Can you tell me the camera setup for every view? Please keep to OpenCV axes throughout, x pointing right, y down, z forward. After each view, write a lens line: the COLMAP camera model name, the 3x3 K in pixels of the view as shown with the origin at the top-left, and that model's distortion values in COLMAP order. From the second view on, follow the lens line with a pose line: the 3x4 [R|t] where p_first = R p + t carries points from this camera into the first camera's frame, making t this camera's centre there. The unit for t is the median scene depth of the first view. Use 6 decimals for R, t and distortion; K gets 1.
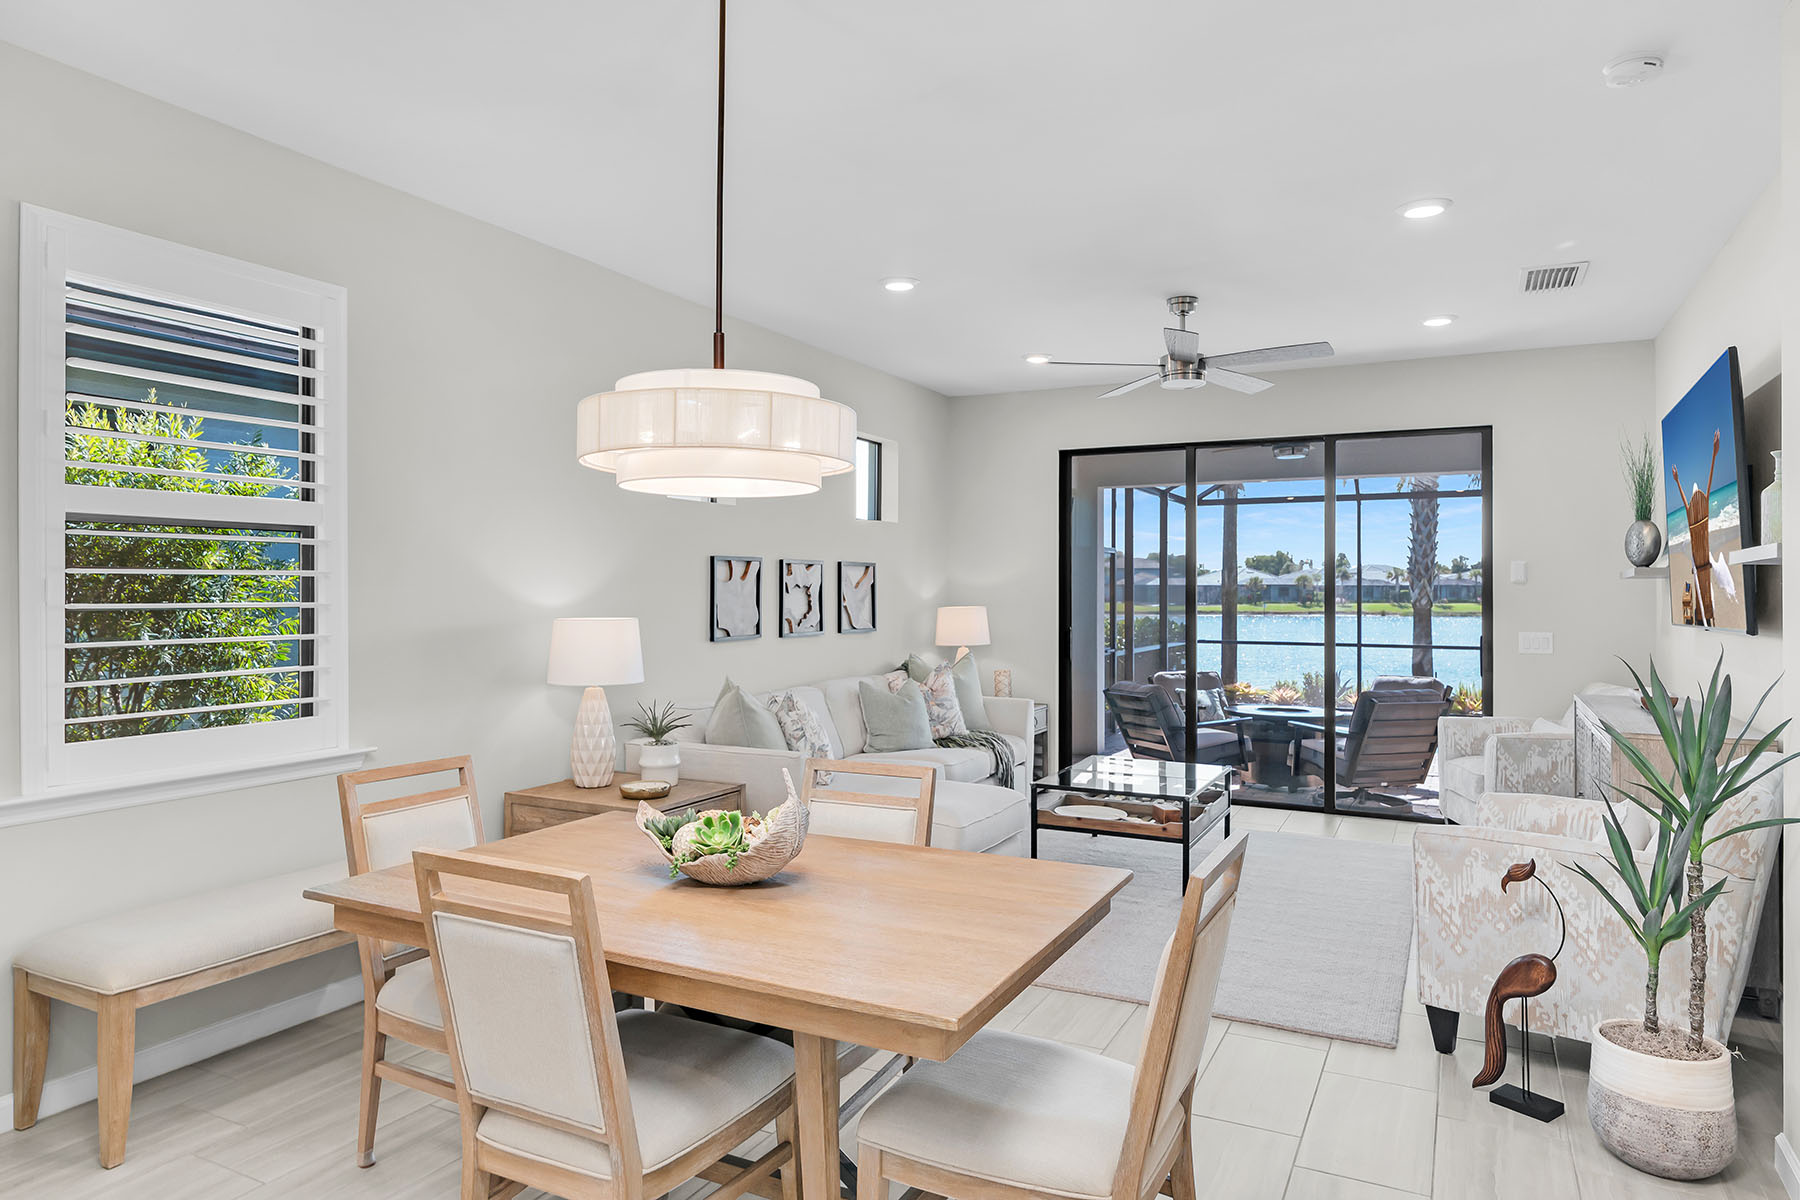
lens RADIAL K [[1109.1, 0, 894.7], [0, 1109.1, 593.4], [0, 0, 1]] dist [0.003981, -0.000843]
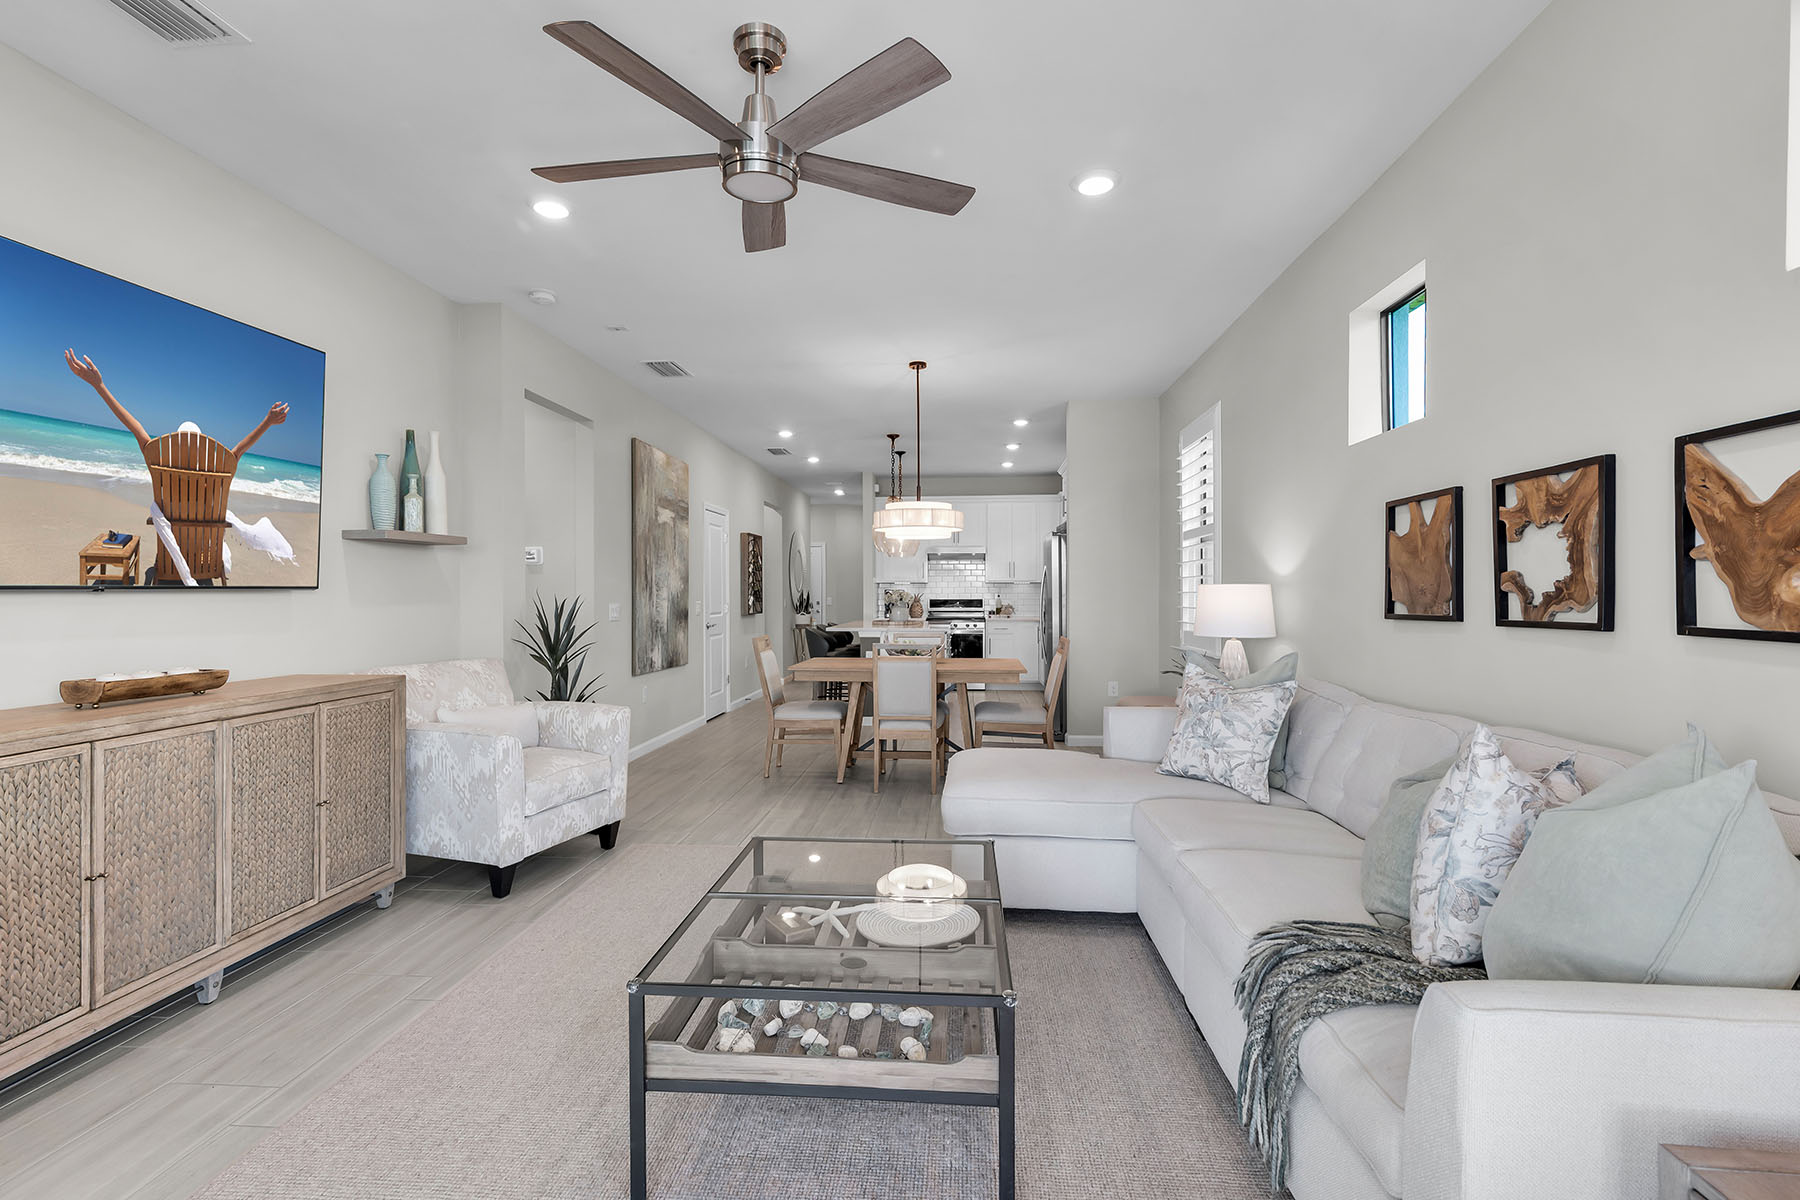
lens RADIAL K [[1109.1, 0, 894.7], [0, 1109.1, 593.4], [0, 0, 1]] dist [0.003981, -0.000843]
pose [[-0.911439, -0.002300, -0.411429, 0.404546], [-0.000071, 0.999985, -0.005433, 0.026887], [0.411436, -0.004922, -0.911426, 1.394097]]
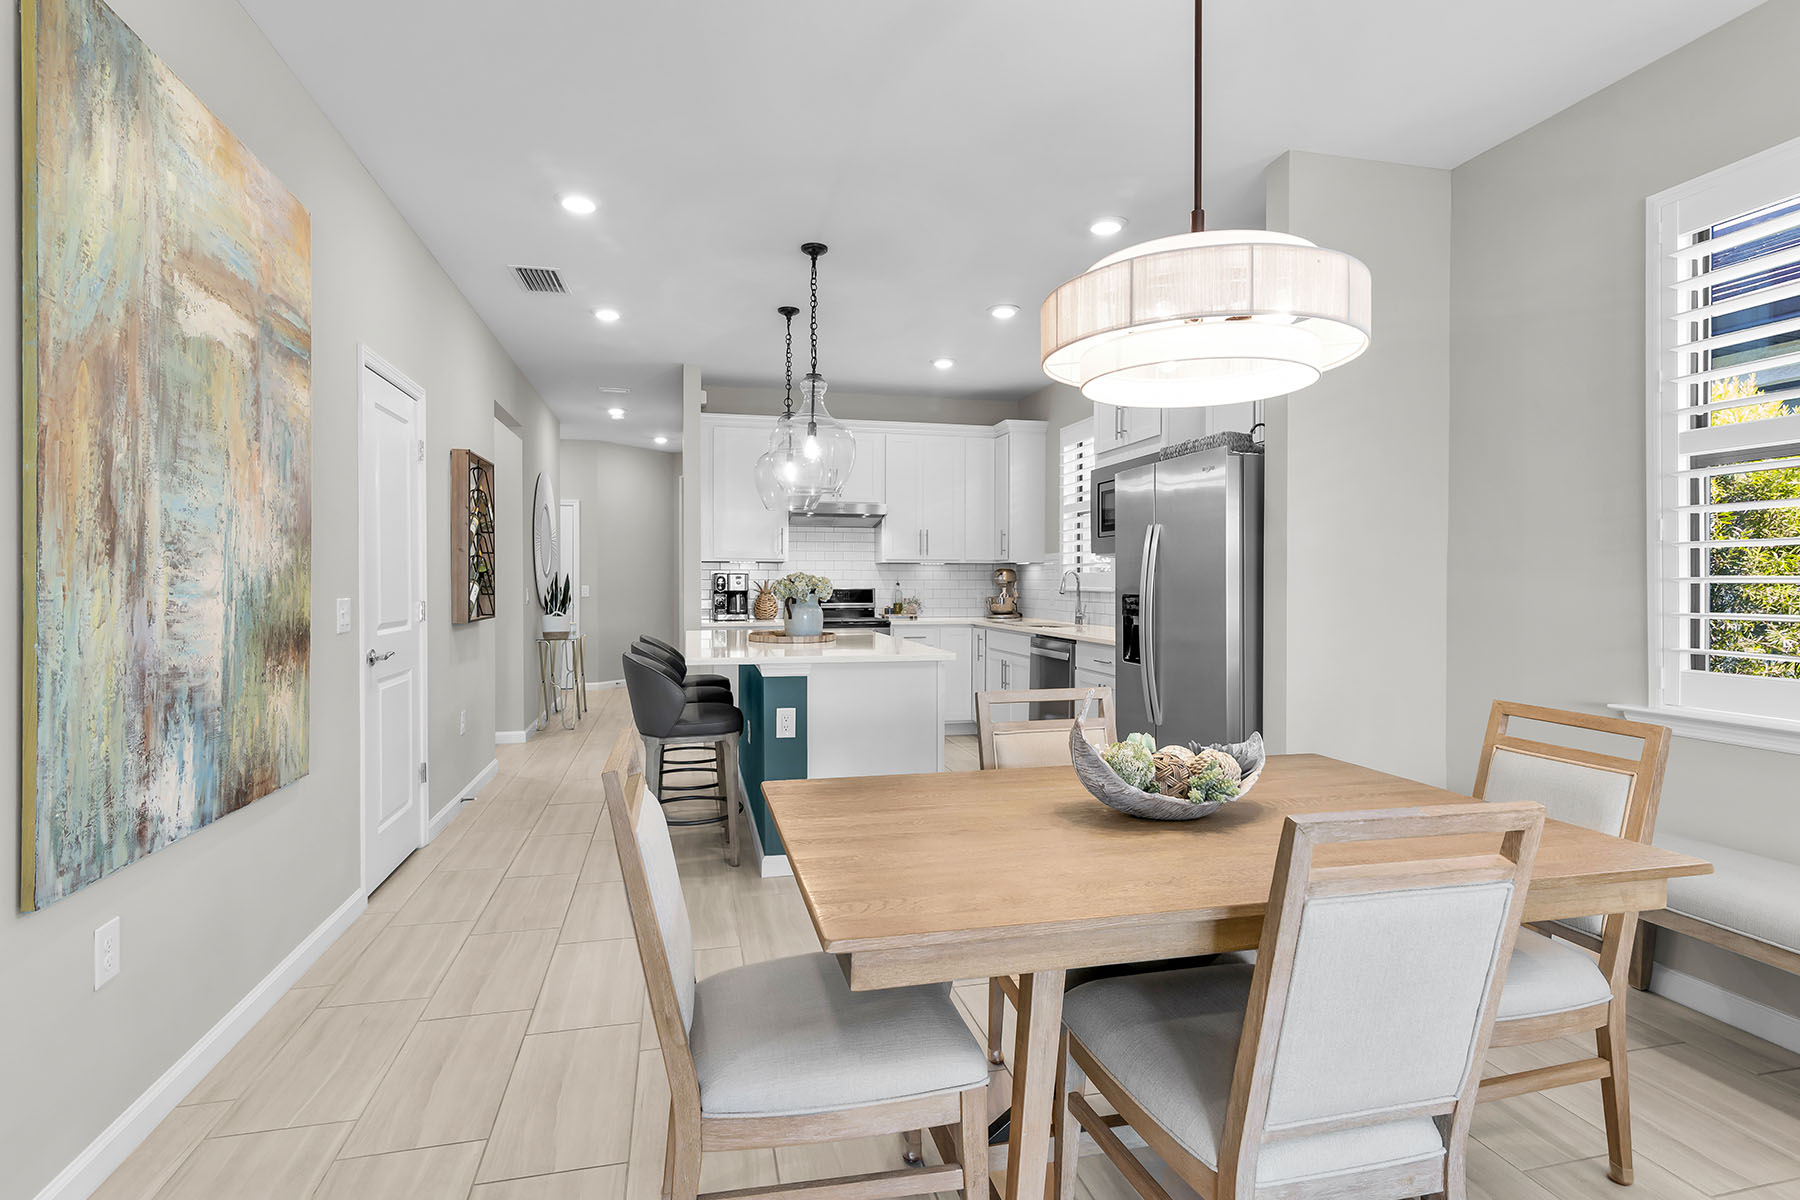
lens RADIAL K [[876.2, 0, 895.3], [0, 876.2, 584.3], [0, 0, 1]] dist [-0.000435, -0.000143]
pose [[-0.748968, -0.002290, -0.662603, 0.194824], [-0.004682, 0.999987, 0.001836, 0.025064], [0.662590, 0.004477, -0.748969, 0.536738]]
